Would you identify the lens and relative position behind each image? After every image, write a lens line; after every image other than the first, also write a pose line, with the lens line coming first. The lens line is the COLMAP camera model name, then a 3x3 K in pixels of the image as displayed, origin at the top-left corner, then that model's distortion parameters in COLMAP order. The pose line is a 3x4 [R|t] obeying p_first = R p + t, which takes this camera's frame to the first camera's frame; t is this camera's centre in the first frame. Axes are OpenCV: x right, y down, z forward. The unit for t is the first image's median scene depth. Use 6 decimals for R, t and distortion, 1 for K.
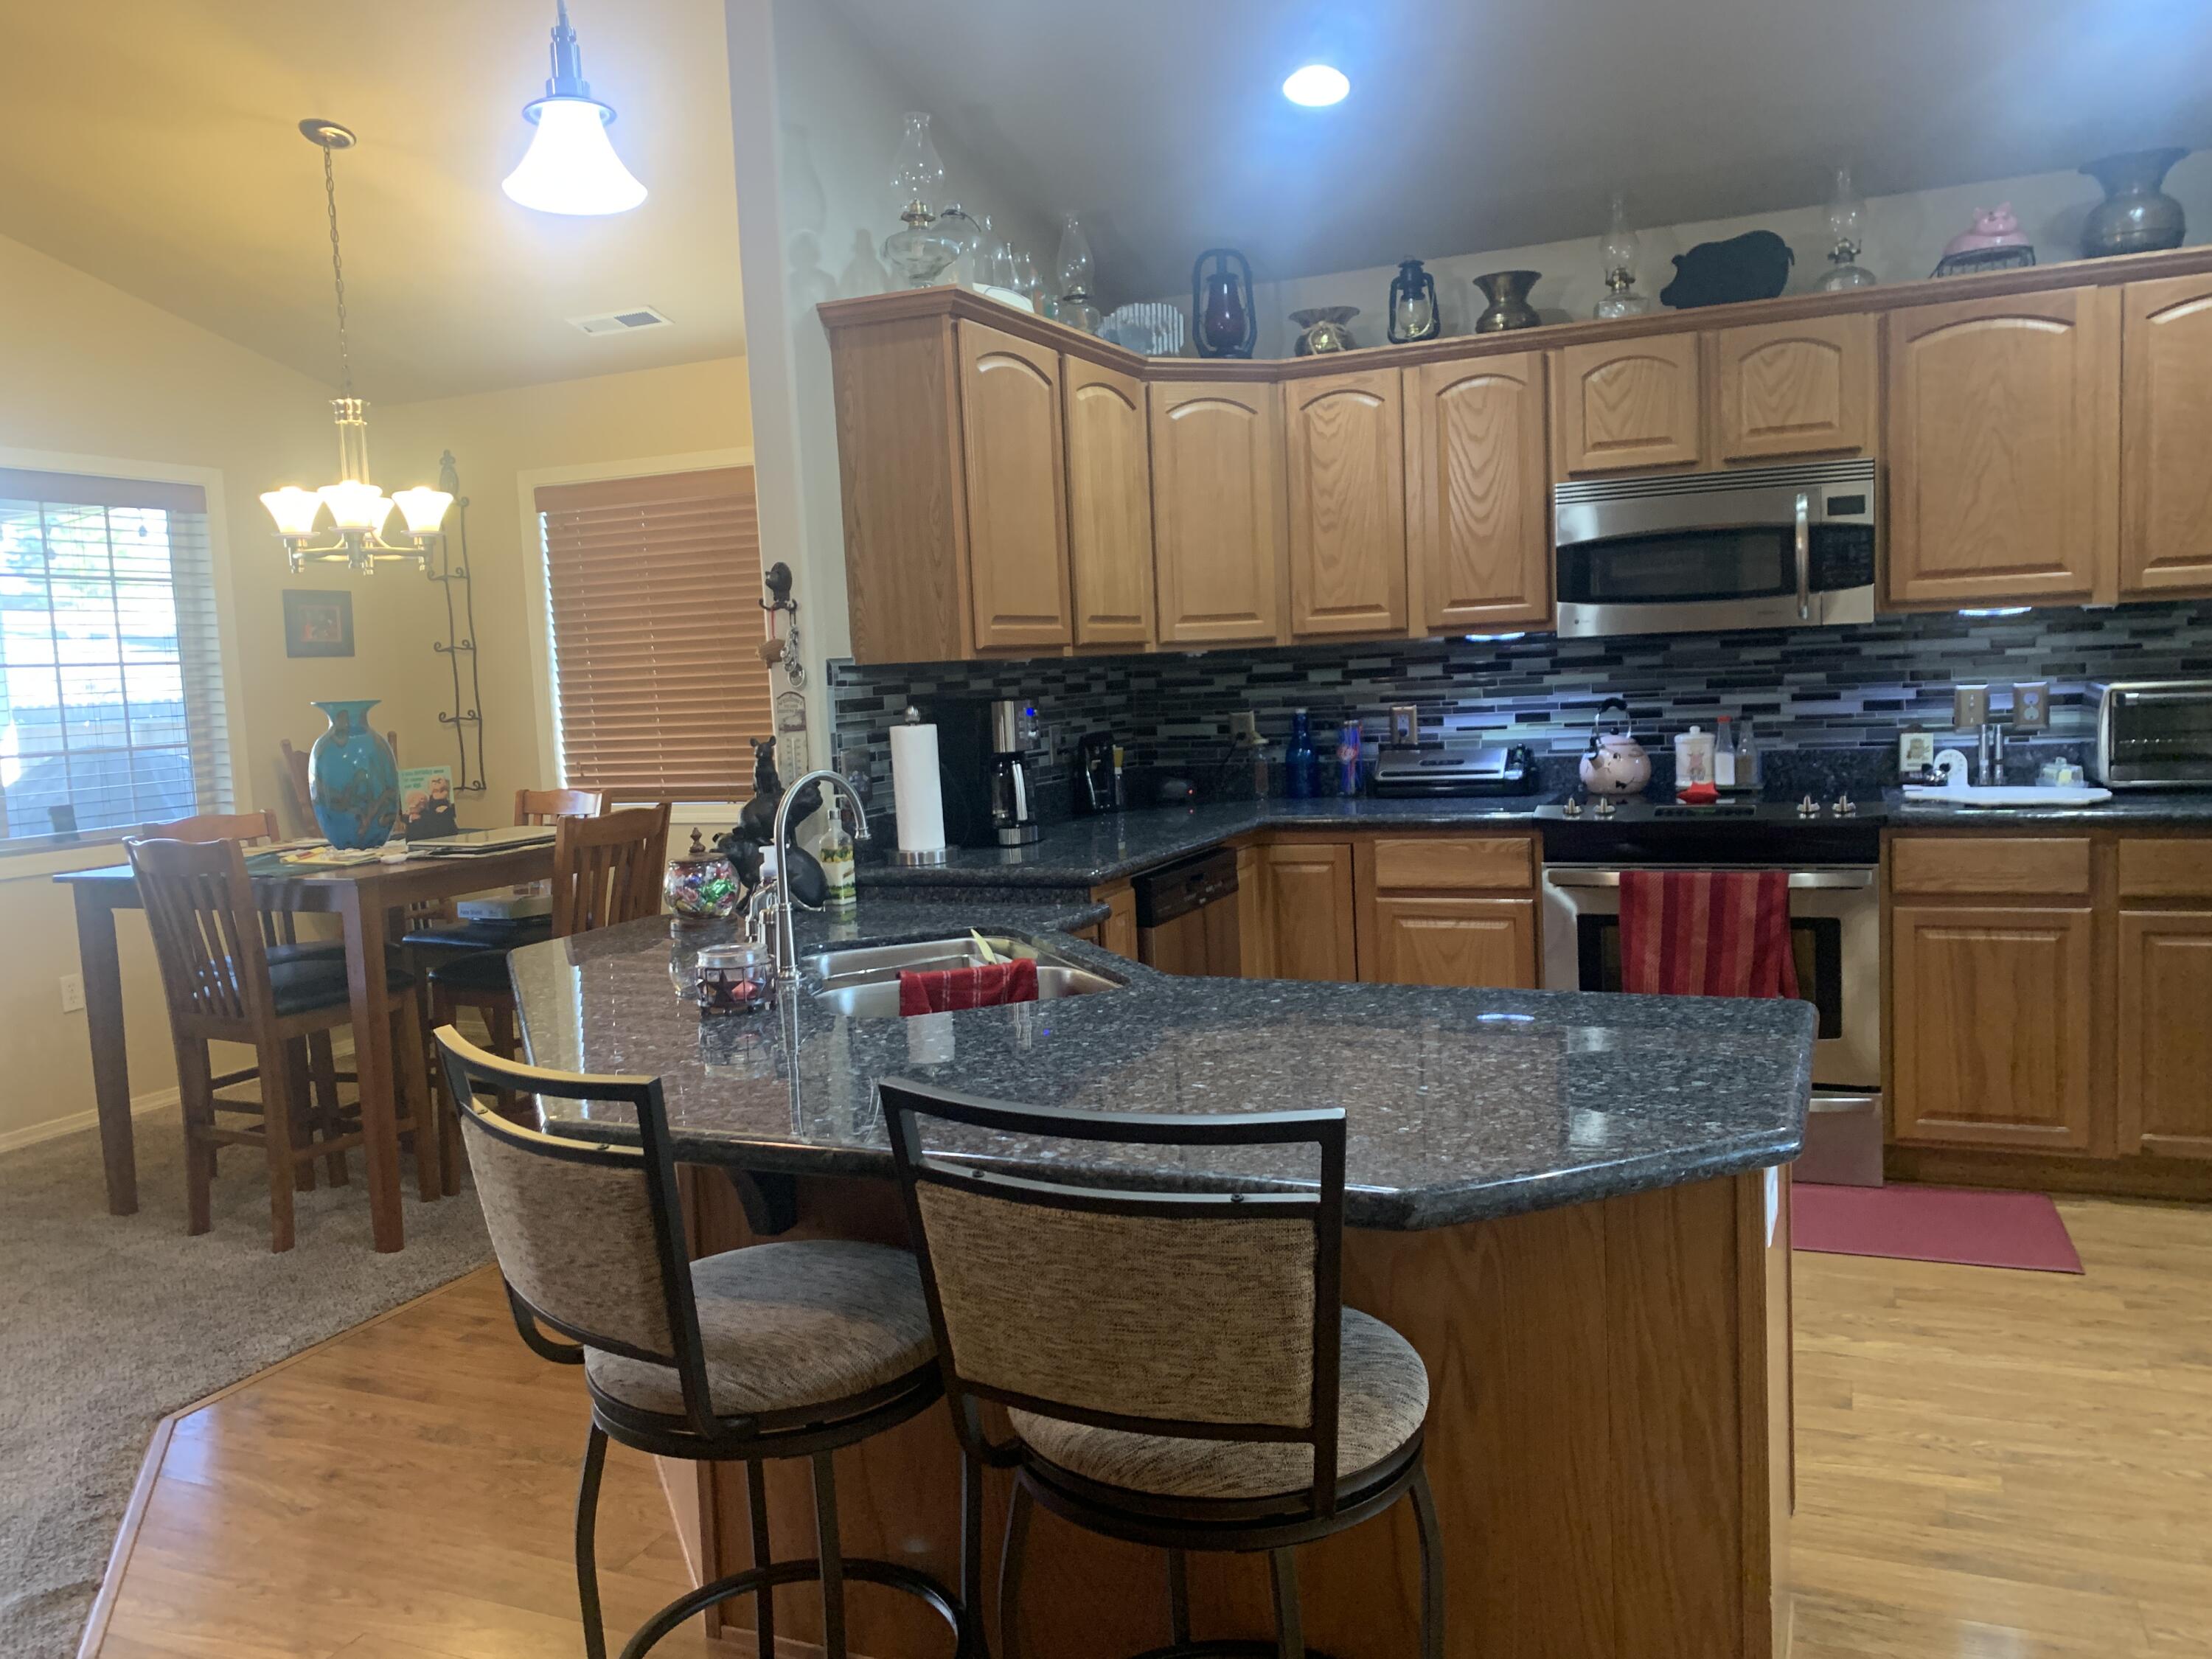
lens RADIAL K [[1692.3, 0, 1095.6], [0, 1692.3, 814.9], [0, 0, 1]] dist [0.054215, -0.066417]
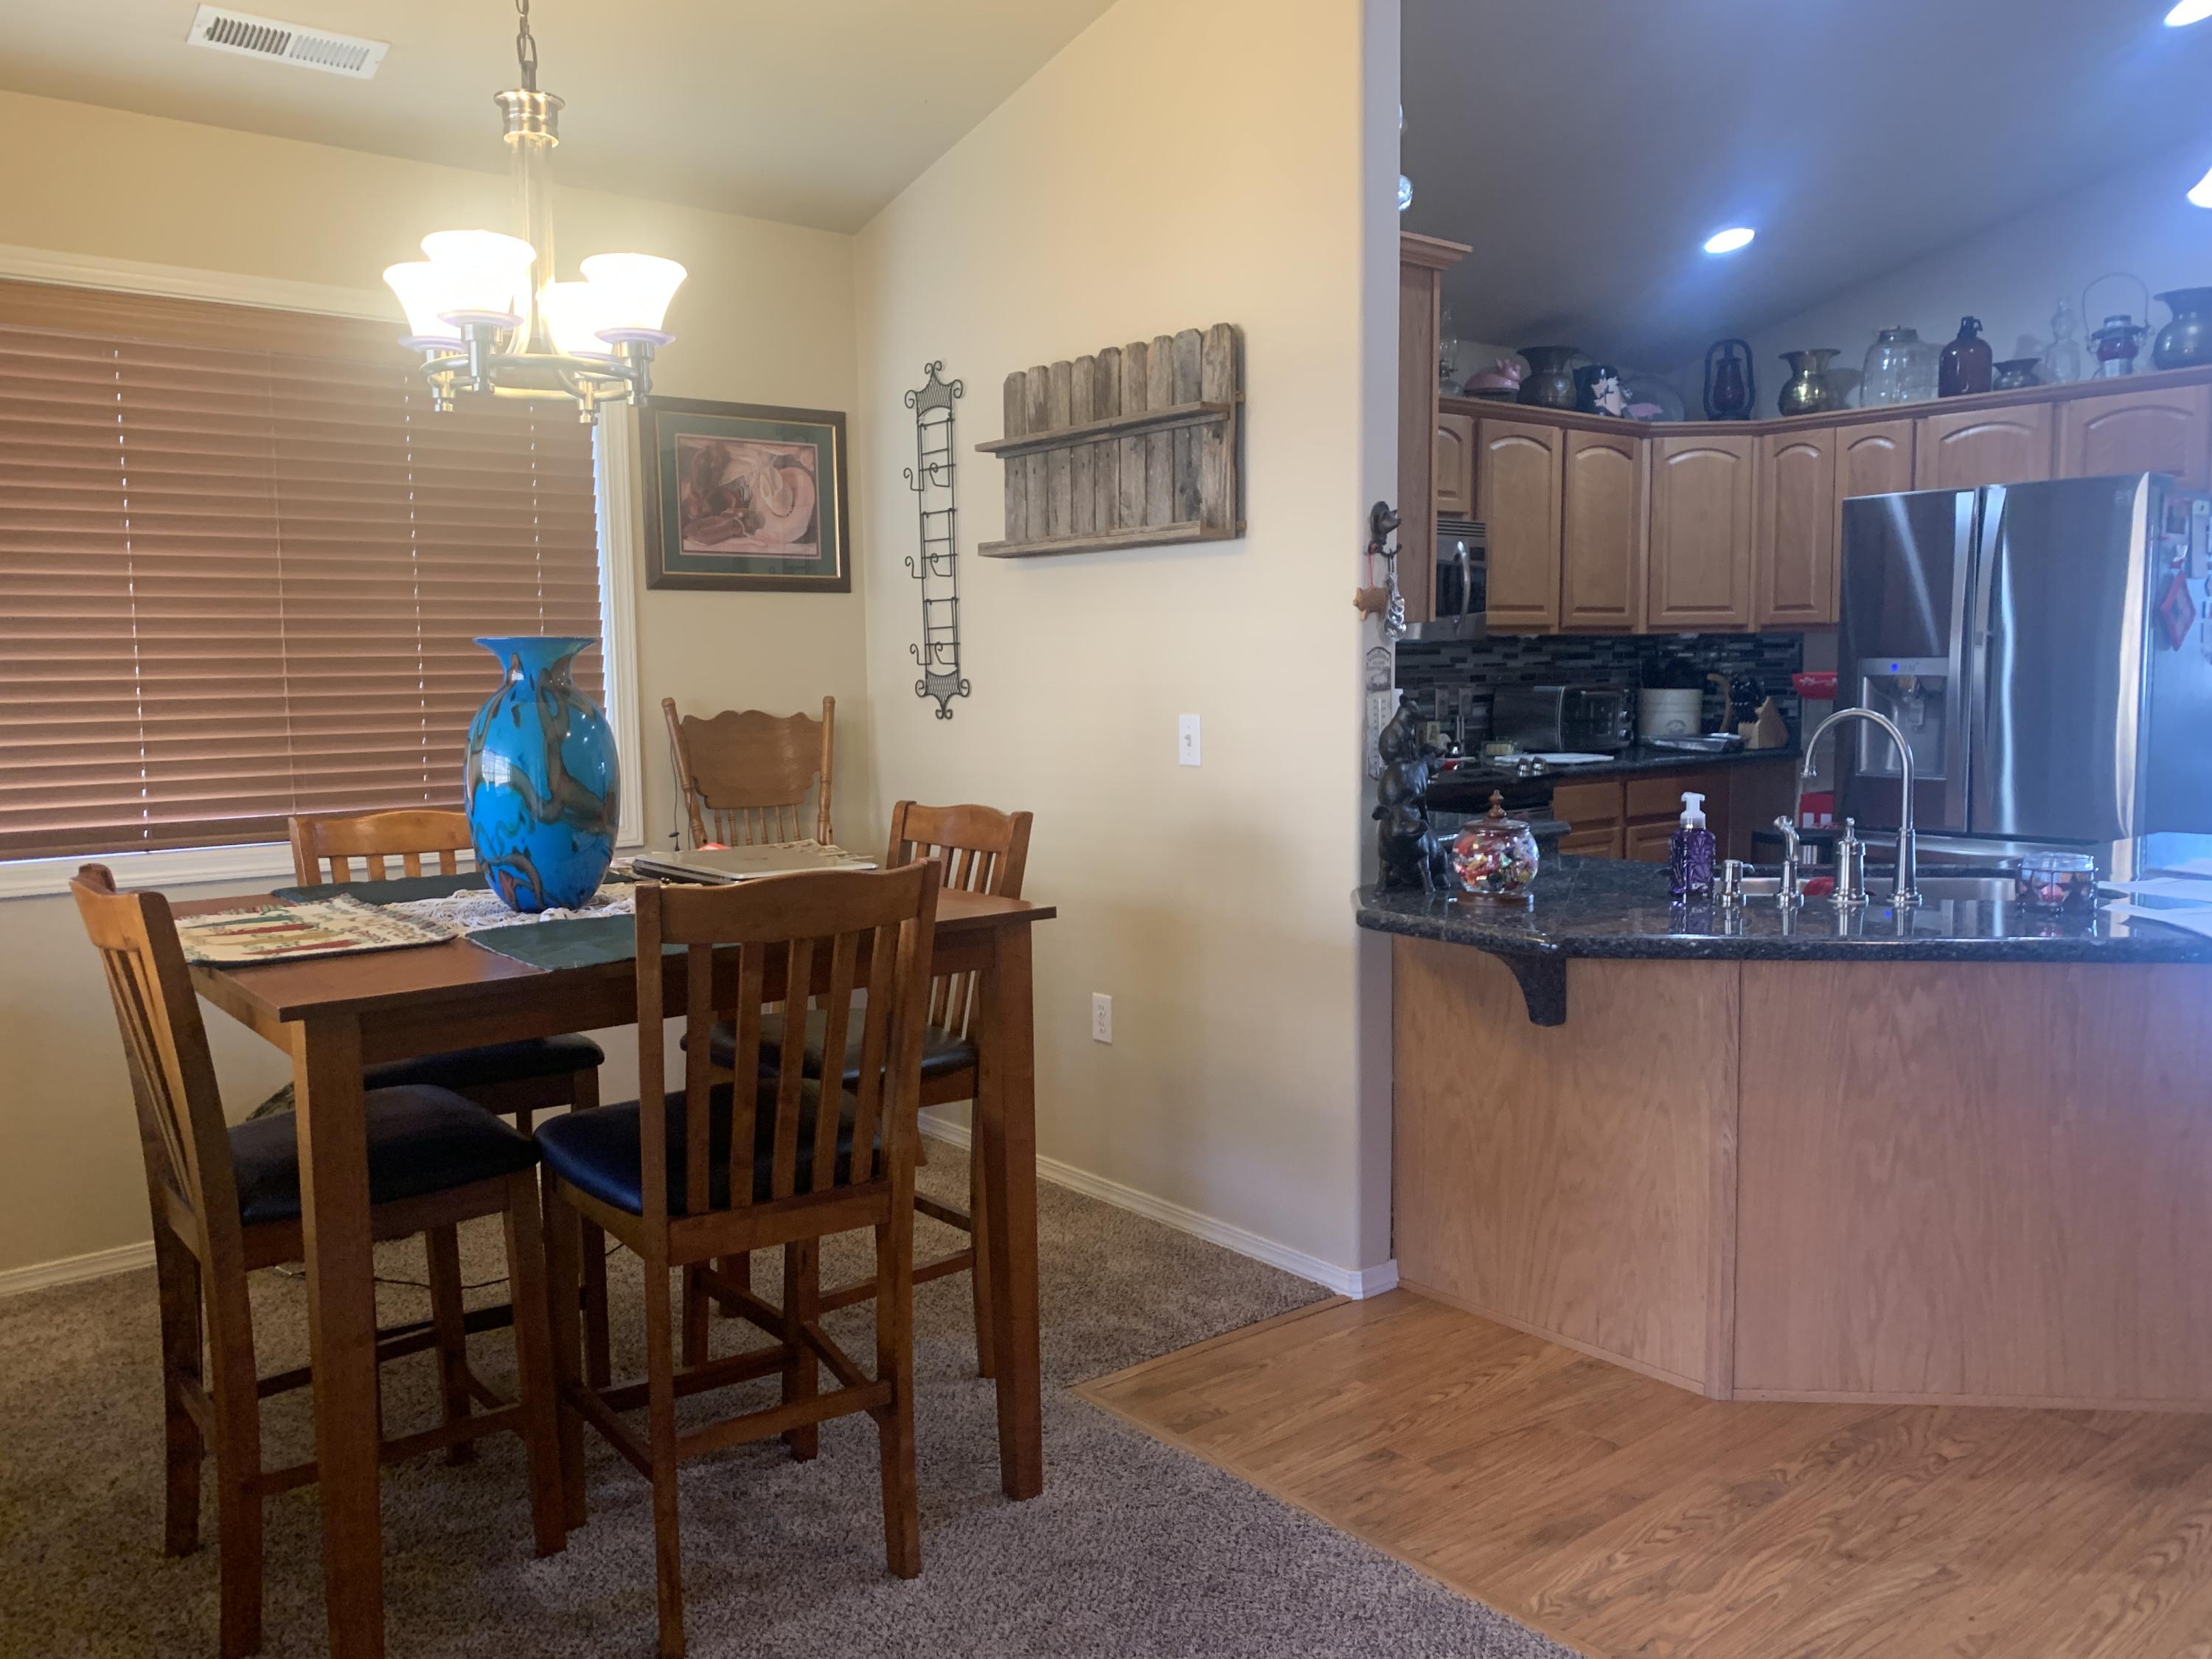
lens RADIAL K [[1692.3, 0, 1095.8], [0, 1692.3, 818.4], [0, 0, 1]] dist [0.054215, -0.066417]
pose [[0.453380, -0.040557, 0.890394, -0.895432], [0.070752, 0.997450, 0.009406, -0.000918], [-0.888505, 0.058733, 0.455093, 0.624444]]
